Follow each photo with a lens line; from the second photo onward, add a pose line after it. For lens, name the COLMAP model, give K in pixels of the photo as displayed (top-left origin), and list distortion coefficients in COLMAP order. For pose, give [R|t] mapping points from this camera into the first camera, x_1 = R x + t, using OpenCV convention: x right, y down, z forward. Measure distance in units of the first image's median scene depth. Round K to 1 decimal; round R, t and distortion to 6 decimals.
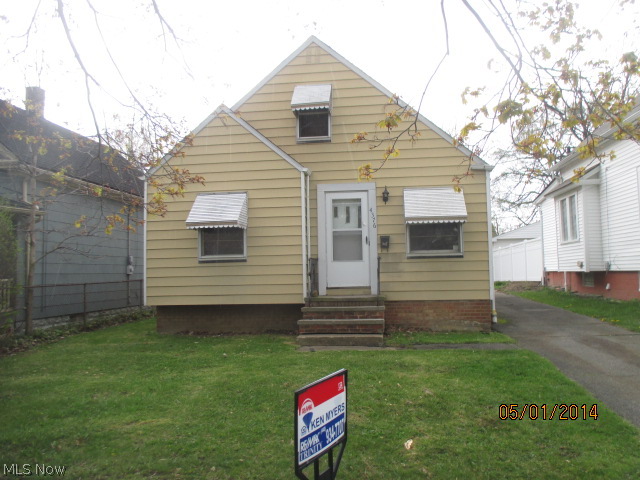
lens RADIAL K [[524.1, 0, 320.0], [0, 524.1, 240.0], [0, 0, 1]] dist [-0.048277, -0.003907]
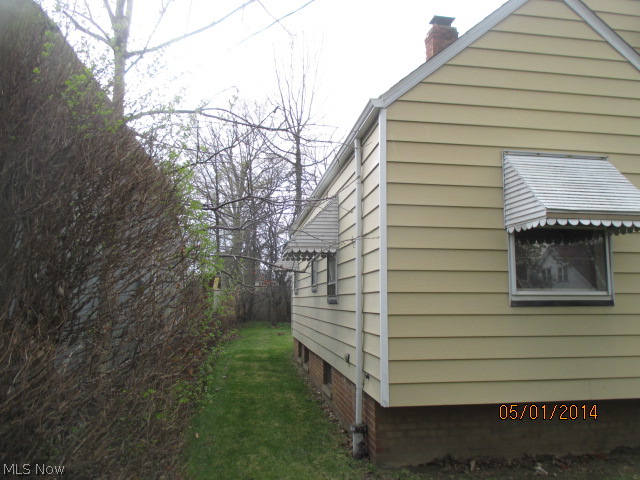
lens RADIAL K [[524.1, 0, 320.0], [0, 524.1, 240.0], [0, 0, 1]] dist [-0.048277, -0.003907]
pose [[0.962551, 0.057726, 0.264884, -0.510576], [-0.042786, 0.997169, -0.061833, 0.022921], [-0.267704, 0.048184, 0.962296, 0.626181]]
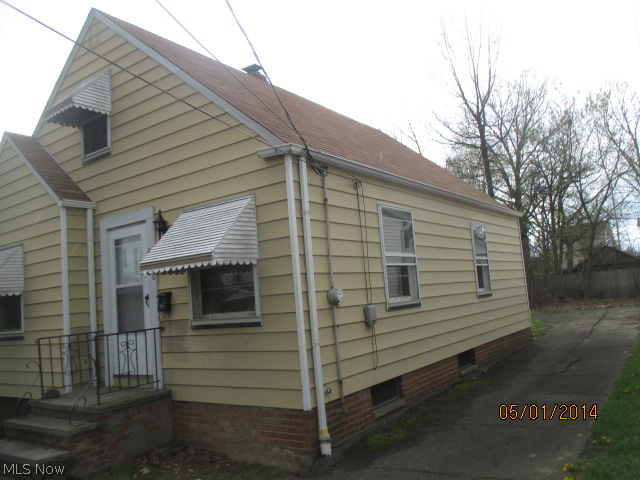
lens RADIAL K [[524.1, 0, 320.0], [0, 524.1, 240.0], [0, 0, 1]] dist [-0.048277, -0.003907]
pose [[0.888065, -0.109096, -0.446585, 0.561037], [0.105123, 0.993886, -0.033751, -0.028791], [0.447537, -0.016973, 0.894105, 0.542763]]
